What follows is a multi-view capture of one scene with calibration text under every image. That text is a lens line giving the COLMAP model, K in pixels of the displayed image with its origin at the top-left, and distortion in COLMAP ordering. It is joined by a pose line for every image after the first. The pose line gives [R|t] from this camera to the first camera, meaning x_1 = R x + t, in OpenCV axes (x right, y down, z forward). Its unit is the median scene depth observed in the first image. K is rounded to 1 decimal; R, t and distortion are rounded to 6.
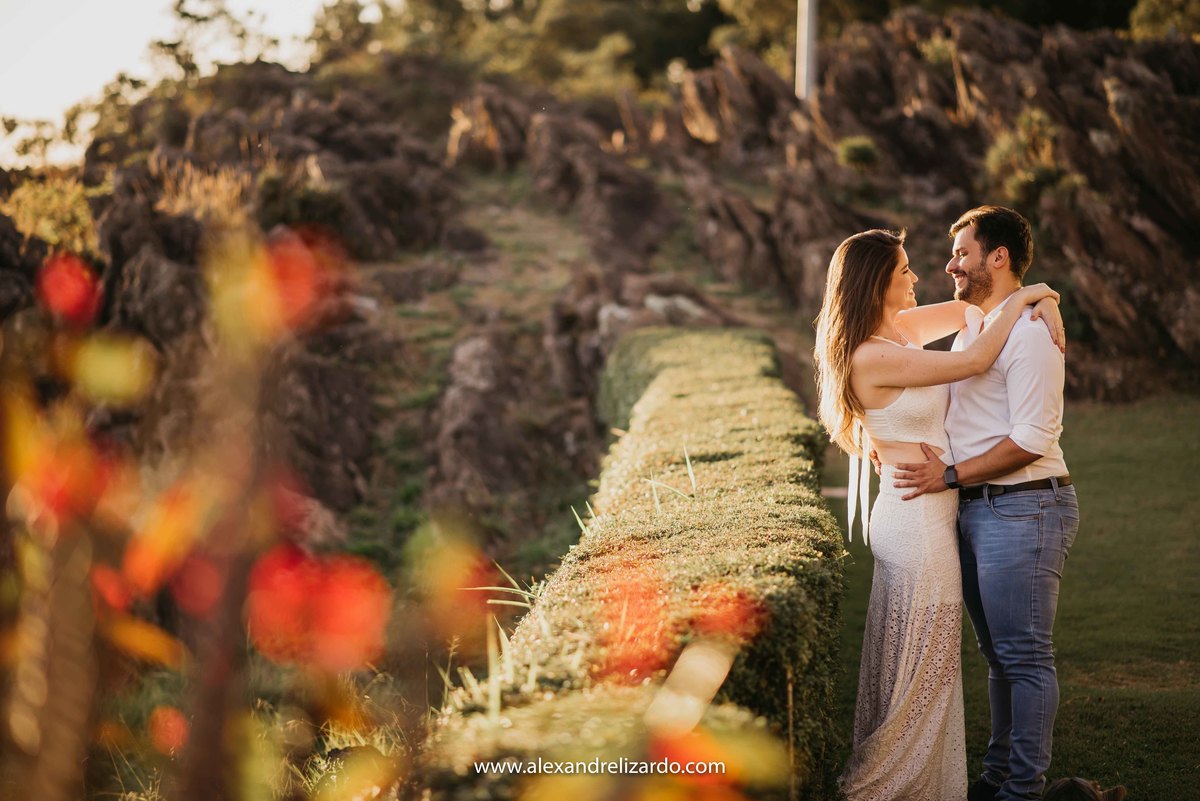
lens RADIAL K [[3191.1, 0, 600.0], [0, 3191.1, 400.5], [0, 0, 1]] dist [-0.116668, 9.249795]
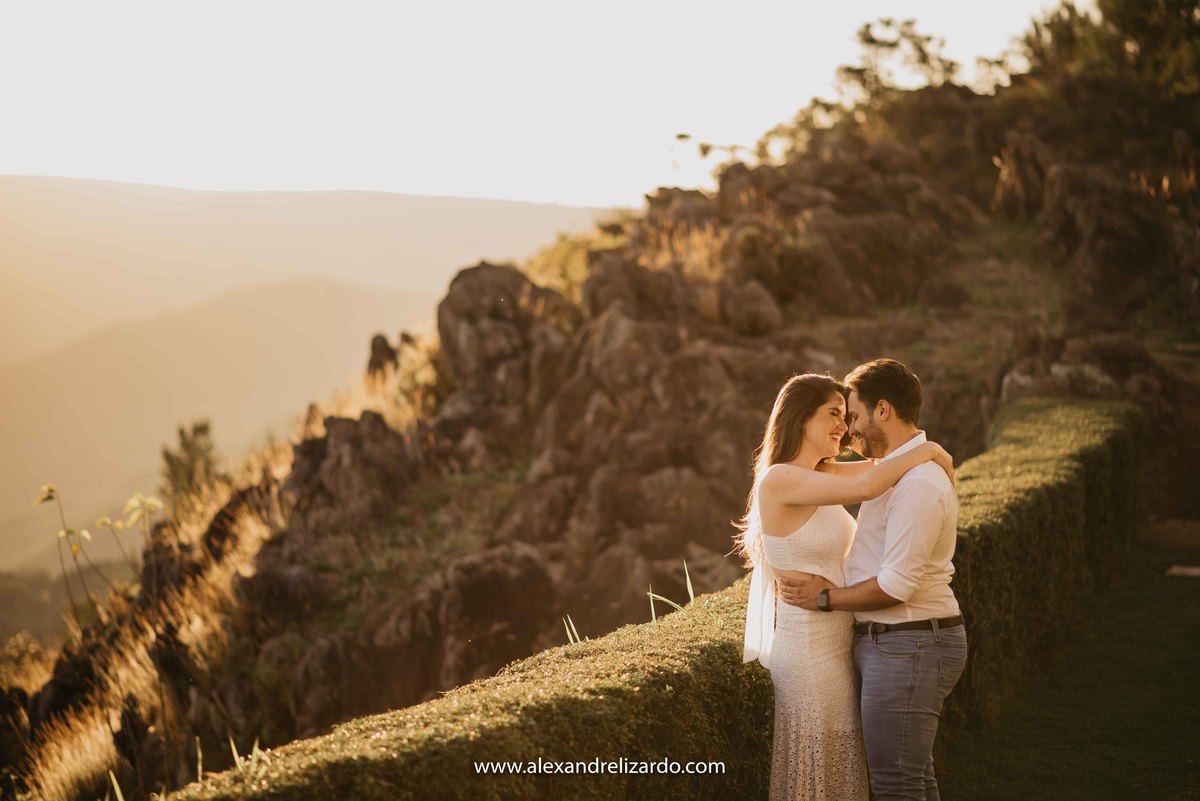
lens RADIAL K [[3191.1, 0, 600.0], [0, 3191.1, 400.5], [0, 0, 1]] dist [-0.116668, 9.249795]
pose [[0.967361, 0.020066, -0.252605, 0.113300], [-0.019803, 0.999797, 0.003584, -0.018590], [0.252626, 0.001536, 0.967563, -0.017550]]
